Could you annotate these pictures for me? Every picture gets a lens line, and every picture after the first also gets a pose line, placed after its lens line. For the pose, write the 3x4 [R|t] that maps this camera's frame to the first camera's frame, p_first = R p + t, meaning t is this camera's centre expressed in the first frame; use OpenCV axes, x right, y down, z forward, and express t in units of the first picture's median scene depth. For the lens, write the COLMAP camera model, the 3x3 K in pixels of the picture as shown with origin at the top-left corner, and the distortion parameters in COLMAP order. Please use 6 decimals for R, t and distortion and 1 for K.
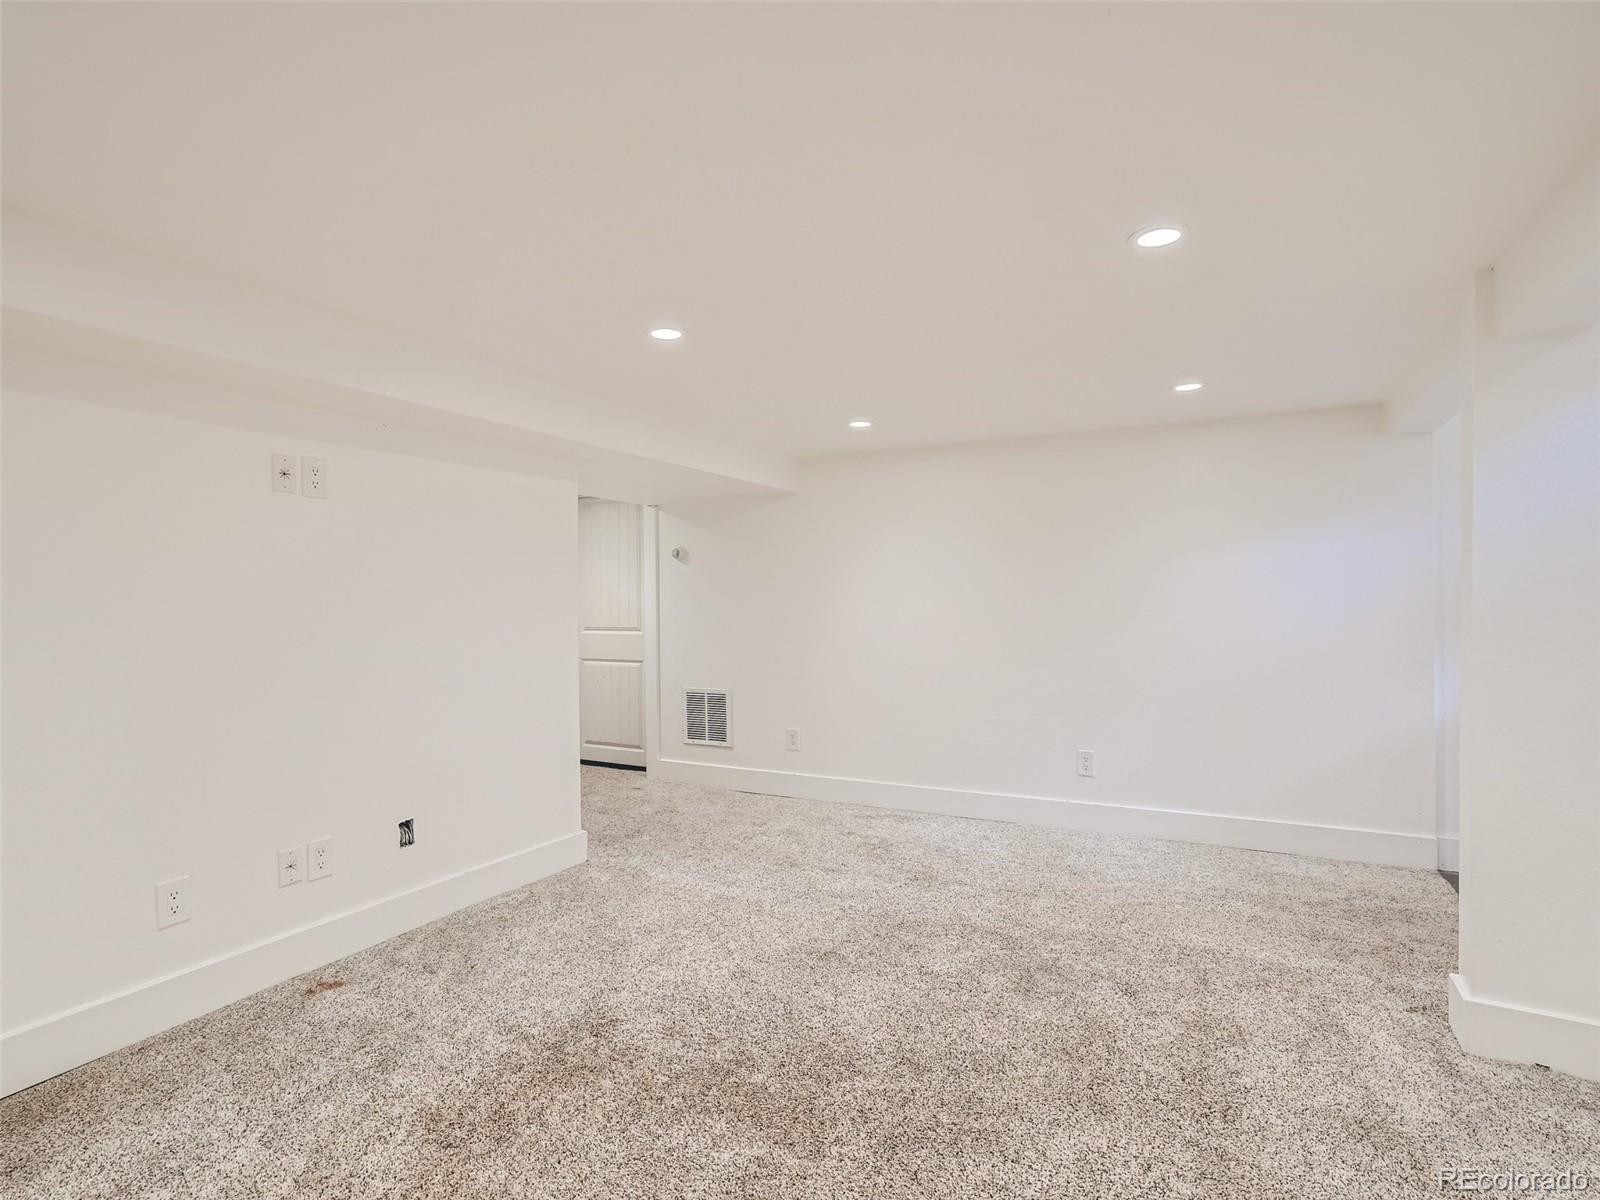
lens RADIAL K [[833.3, 0, 795.9], [0, 833.3, 594.9], [0, 0, 1]] dist [-0.026884, 0.020973]
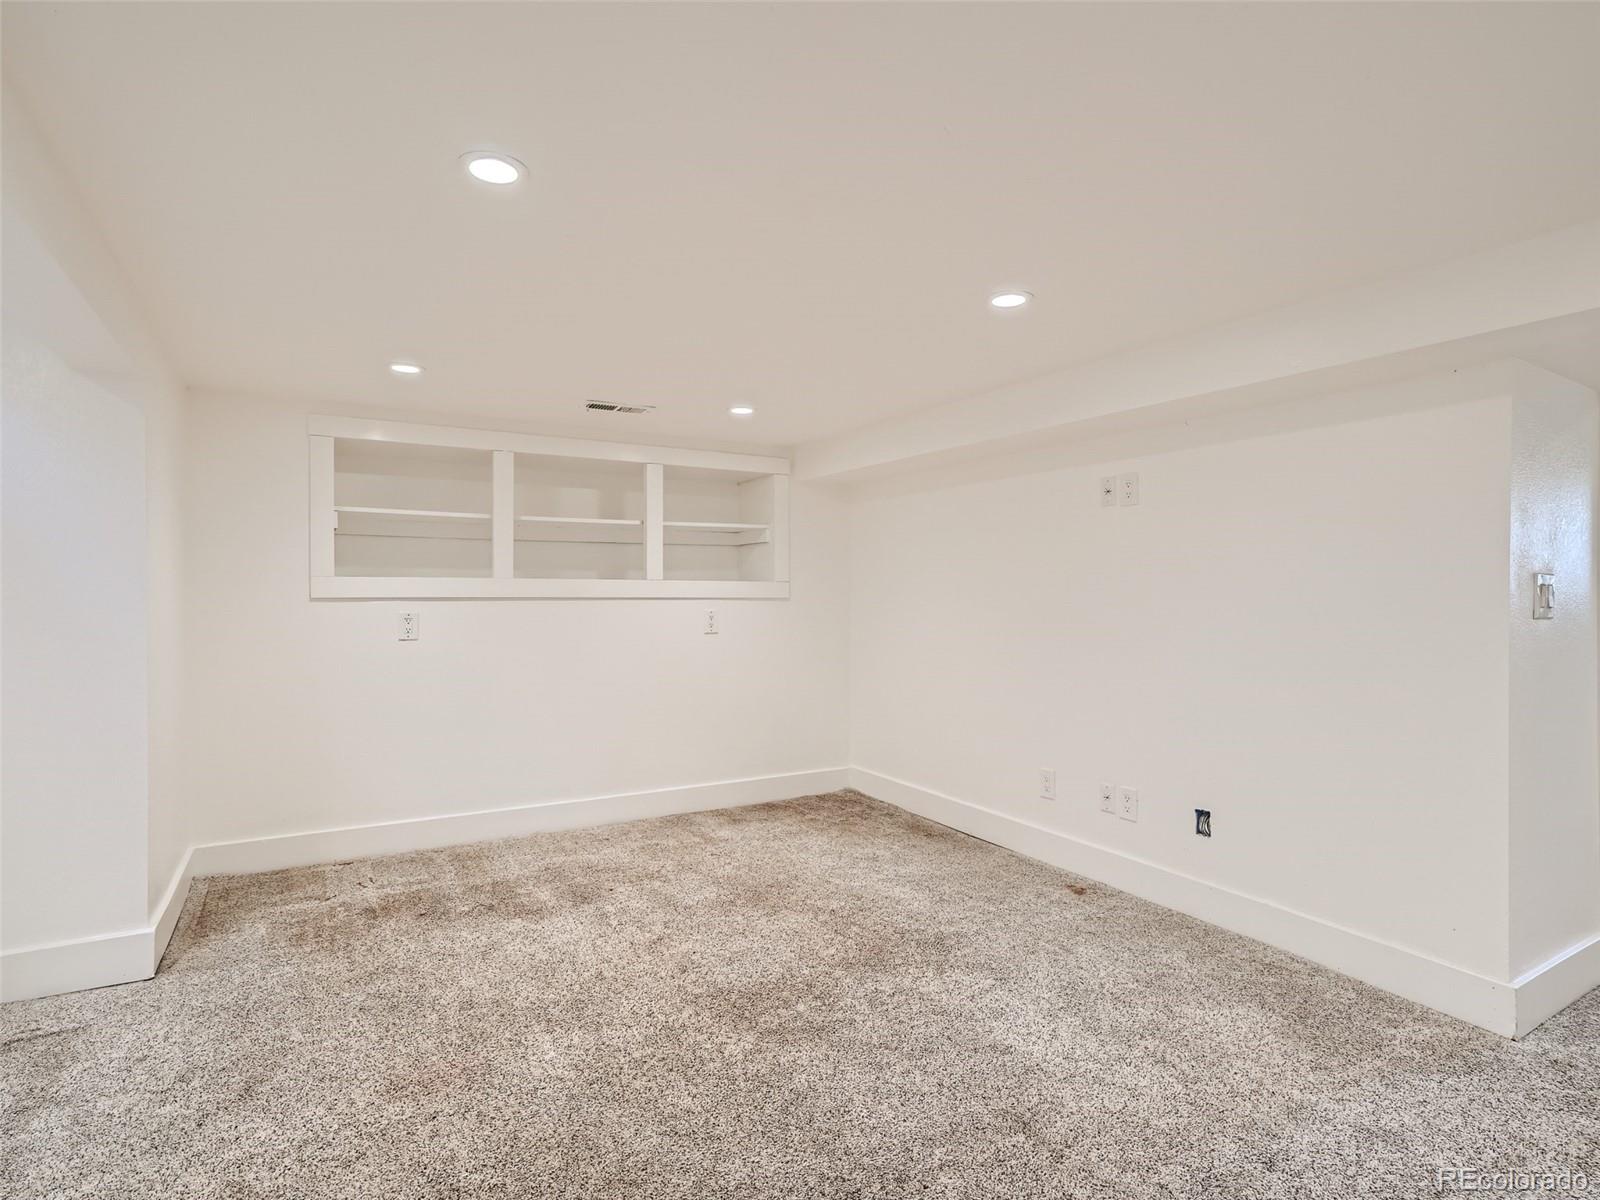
lens RADIAL K [[833.3, 0, 785.7], [0, 833.3, 592.0], [0, 0, 1]] dist [-0.026884, 0.020973]
pose [[-0.542325, 0.012802, -0.840071, 0.633947], [0.004409, 0.999913, 0.012392, -0.007568], [0.840157, 0.003016, -0.542334, 1.095193]]
